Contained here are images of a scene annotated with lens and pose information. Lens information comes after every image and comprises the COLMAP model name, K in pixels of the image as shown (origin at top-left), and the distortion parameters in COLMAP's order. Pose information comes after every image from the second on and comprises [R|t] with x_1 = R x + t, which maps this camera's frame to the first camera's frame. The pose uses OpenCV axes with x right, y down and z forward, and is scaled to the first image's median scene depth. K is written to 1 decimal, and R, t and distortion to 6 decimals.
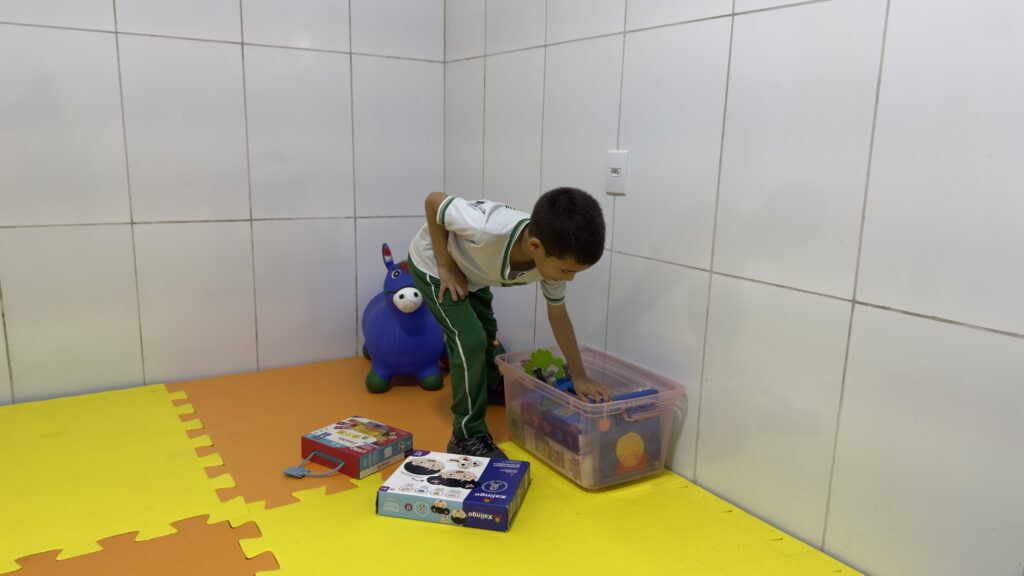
lens RADIAL K [[728.0, 0, 512.0], [0, 728.0, 288.0], [0, 0, 1]] dist [0.143608, -0.324858]
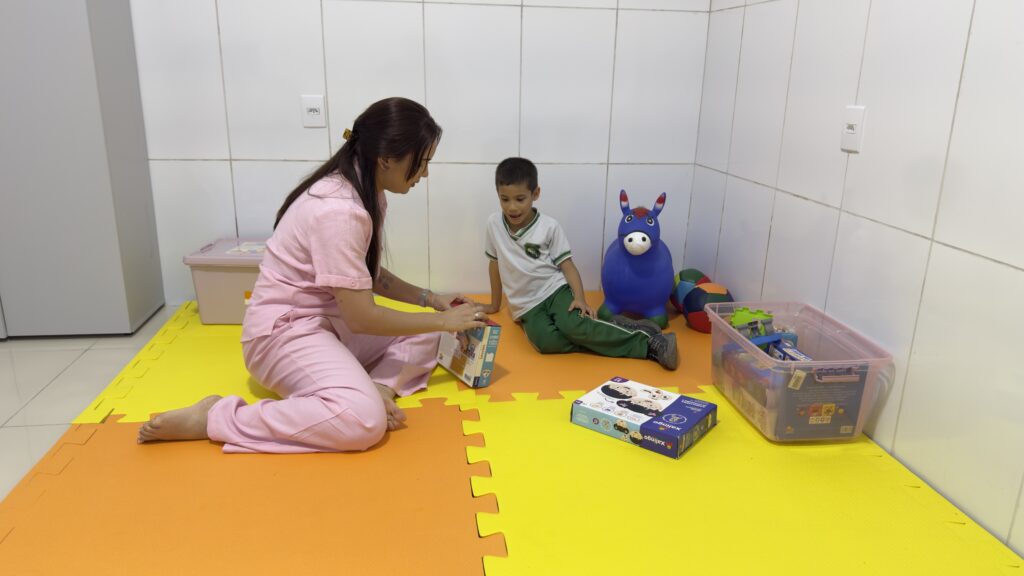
lens RADIAL K [[728.0, 0, 512.0], [0, 728.0, 288.0], [0, 0, 1]] dist [0.143608, -0.324858]
pose [[0.909236, 0.109458, -0.401634, 0.164952], [-0.076959, 0.992379, 0.096232, -0.010594], [0.409106, -0.056588, 0.910730, -0.084822]]
